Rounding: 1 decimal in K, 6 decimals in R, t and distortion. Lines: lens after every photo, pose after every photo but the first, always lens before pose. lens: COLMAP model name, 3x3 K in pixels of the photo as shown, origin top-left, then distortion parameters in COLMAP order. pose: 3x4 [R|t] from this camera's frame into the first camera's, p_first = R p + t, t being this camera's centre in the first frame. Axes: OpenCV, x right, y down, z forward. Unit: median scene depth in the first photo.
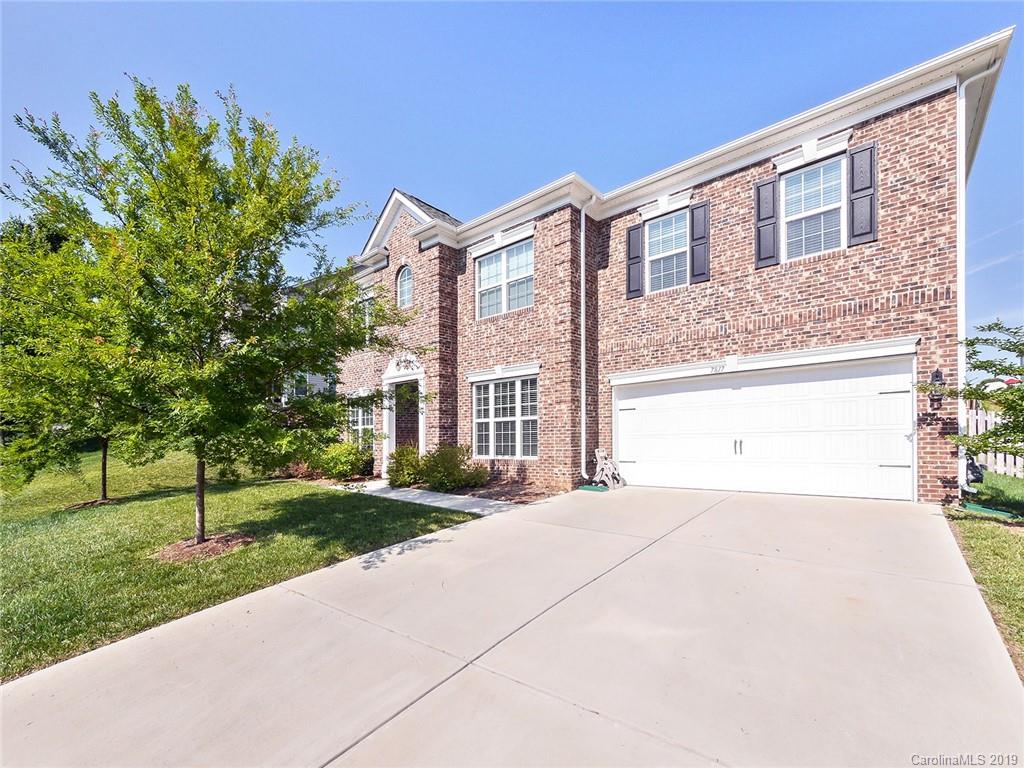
lens RADIAL K [[438.1, 0, 510.3], [0, 438.1, 380.1], [0, 0, 1]] dist [-0.007440, -0.000071]
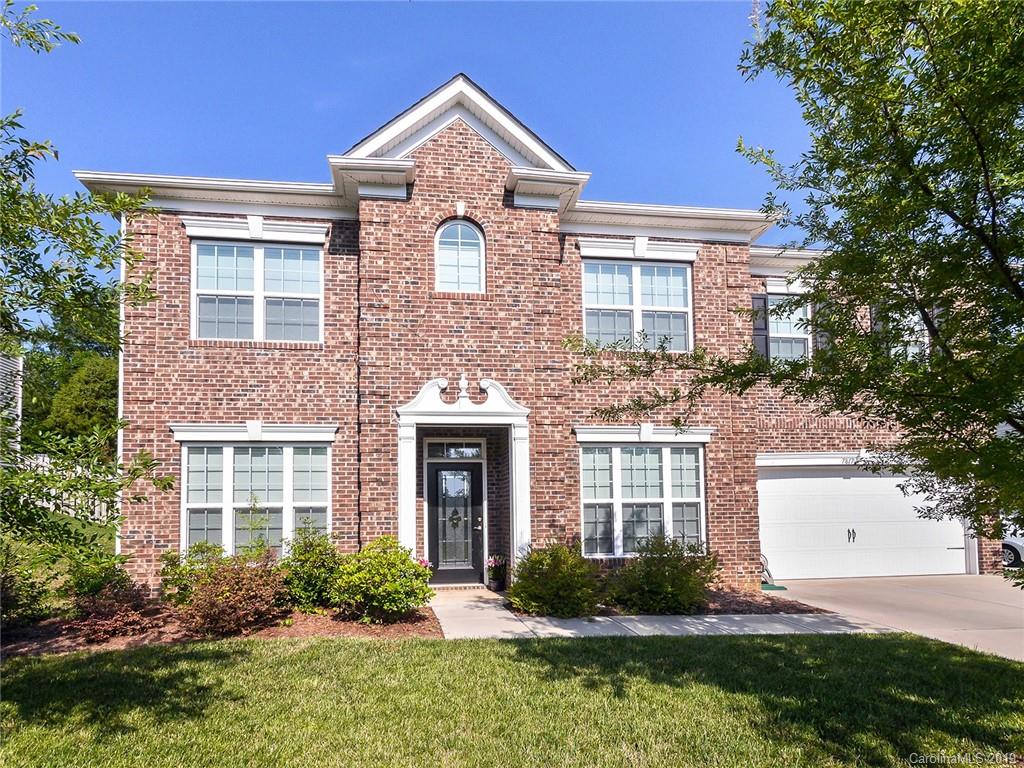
lens RADIAL K [[490.5, 0, 512.0], [0, 490.5, 464.9], [0, 0, 1]] dist [0.001235, 0.000087]
pose [[0.689707, 0.093941, 0.717969, -0.770092], [-0.088535, 0.995049, -0.045146, 0.091070], [-0.718655, -0.032428, 0.694610, 0.641427]]
